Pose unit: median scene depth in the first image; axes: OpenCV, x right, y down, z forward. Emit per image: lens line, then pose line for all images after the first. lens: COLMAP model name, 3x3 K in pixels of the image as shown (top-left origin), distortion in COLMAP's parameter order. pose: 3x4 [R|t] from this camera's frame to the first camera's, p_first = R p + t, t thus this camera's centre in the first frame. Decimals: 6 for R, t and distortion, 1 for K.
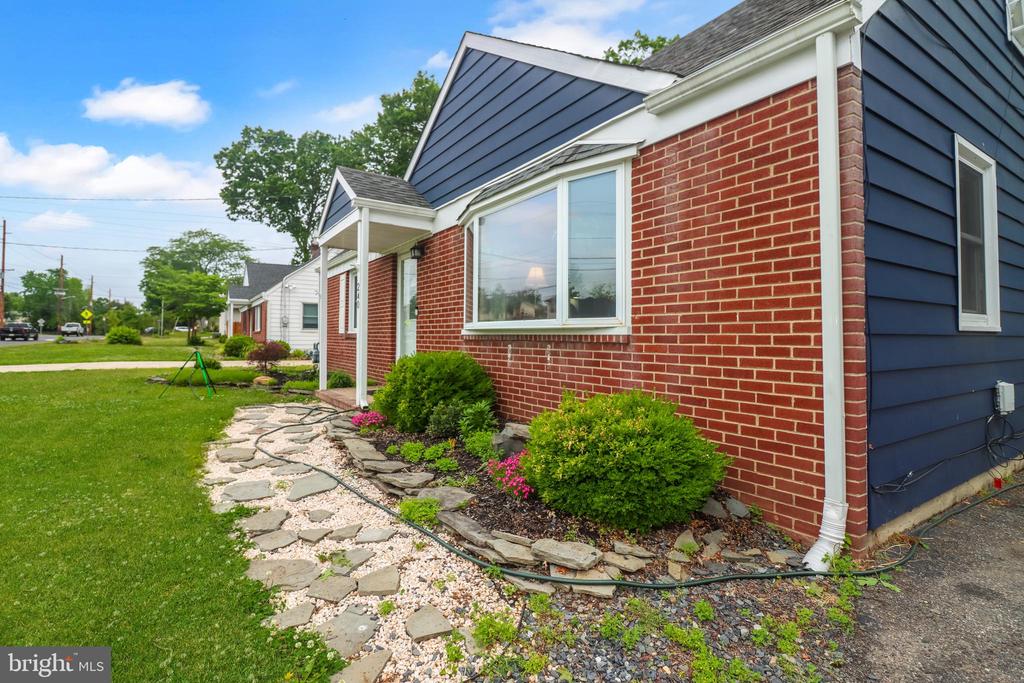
lens RADIAL K [[508.8, 0, 462.4], [0, 508.8, 332.7], [0, 0, 1]] dist [-0.012603, -0.002279]
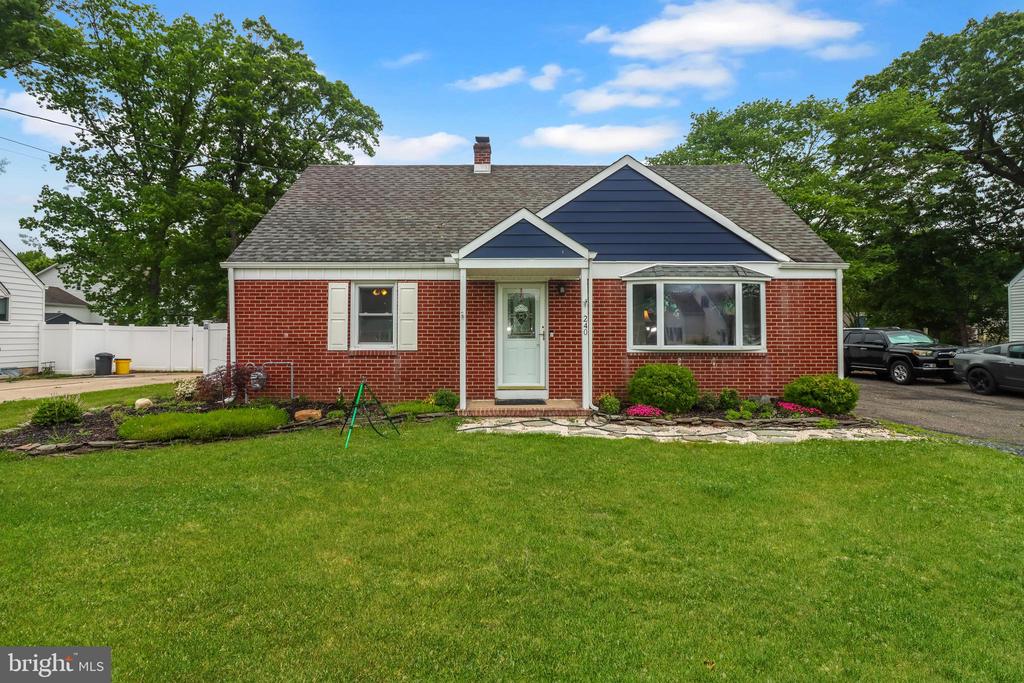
lens RADIAL K [[486.4, 0, 512.5], [0, 486.4, 330.8], [0, 0, 1]] dist [-0.009329, -0.000825]
pose [[0.483233, 0.009651, 0.875439, -1.419232], [-0.005937, 0.999952, -0.007746, -0.046655], [-0.875472, -0.001454, 0.483267, 0.572647]]
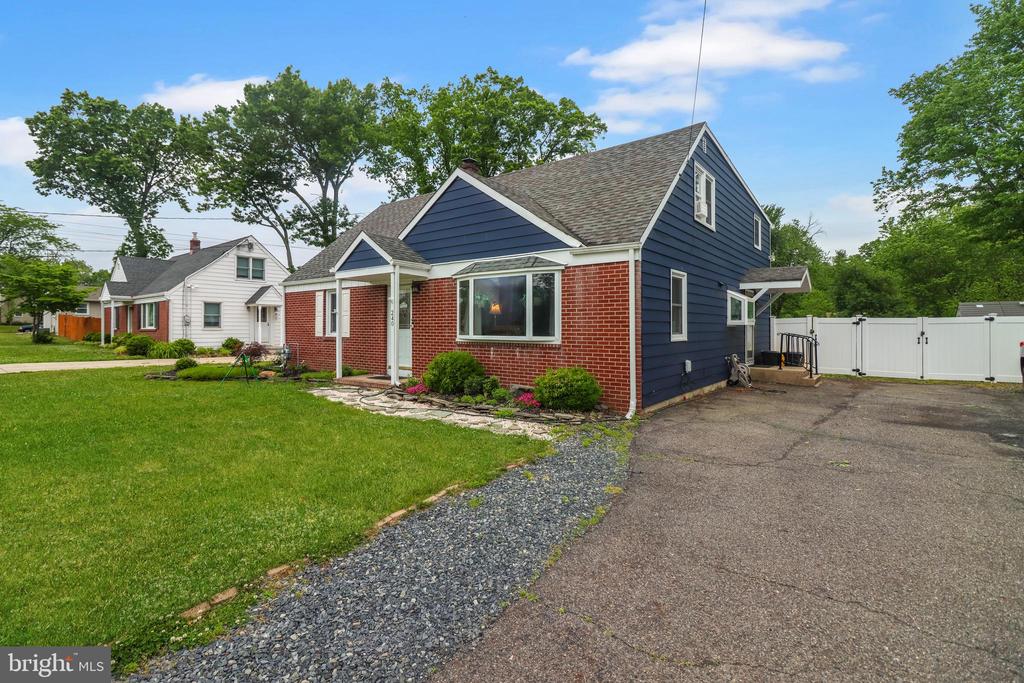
lens RADIAL K [[486.4, 0, 512.5], [0, 486.4, 330.8], [0, 0, 1]] dist [-0.009329, -0.000825]
pose [[0.920717, -0.002978, 0.390219, -0.465354], [-0.002072, 0.999919, 0.012519, -0.052481], [-0.390225, -0.012335, 0.920637, -0.611569]]
